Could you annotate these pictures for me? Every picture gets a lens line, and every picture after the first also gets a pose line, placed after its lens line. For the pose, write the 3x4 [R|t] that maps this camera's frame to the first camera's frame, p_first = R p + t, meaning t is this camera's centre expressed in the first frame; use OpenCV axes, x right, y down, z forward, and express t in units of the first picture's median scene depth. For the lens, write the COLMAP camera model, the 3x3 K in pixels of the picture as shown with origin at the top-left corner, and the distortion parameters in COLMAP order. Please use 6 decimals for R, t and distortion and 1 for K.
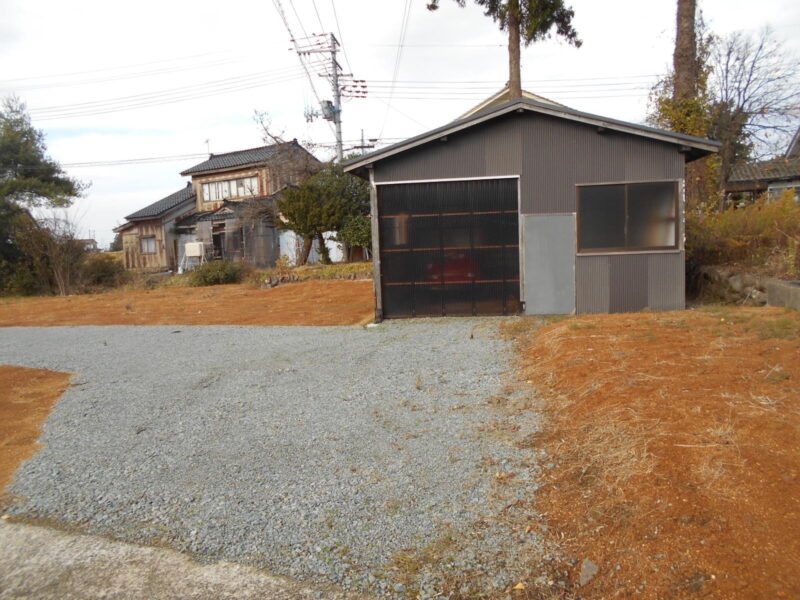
lens RADIAL K [[658.0, 0, 403.7], [0, 658.0, 298.0], [0, 0, 1]] dist [-0.063311, 0.119960]
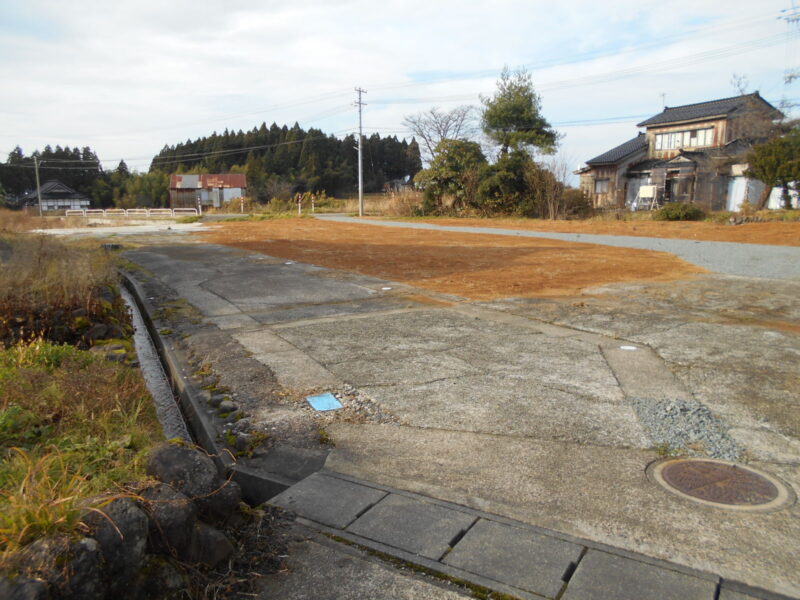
lens RADIAL K [[658.0, 0, 372.9], [0, 658.0, 299.8], [0, 0, 1]] dist [-0.063311, 0.119960]
pose [[0.808102, 0.144656, -0.571005, -0.018504], [-0.091880, 0.988466, 0.120383, 0.029255], [0.581833, -0.044818, 0.812072, -0.329876]]
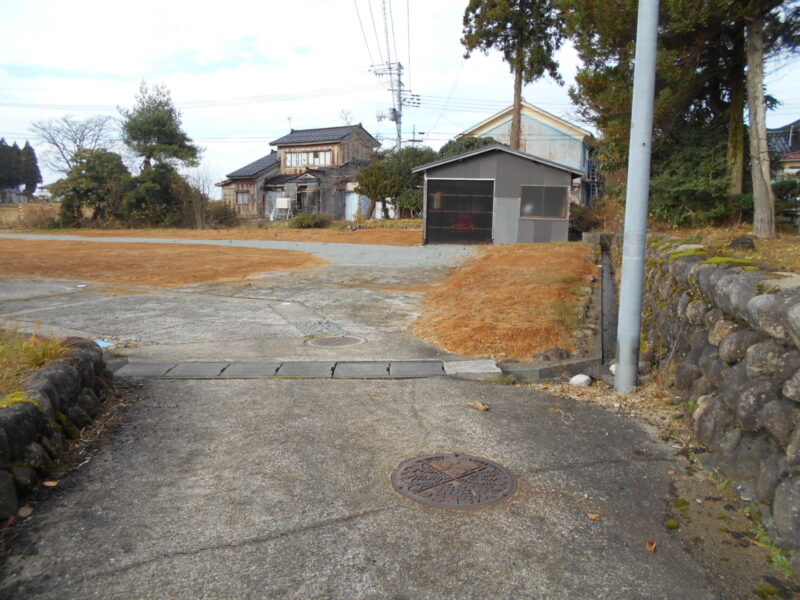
lens RADIAL K [[658.0, 0, 397.2], [0, 658.0, 295.6], [0, 0, 1]] dist [-0.063311, 0.119960]
pose [[0.996261, 0.068661, -0.052442, -0.000764], [-0.065985, 0.996508, 0.051170, 0.036837], [0.055772, -0.047518, 0.997312, -0.420537]]
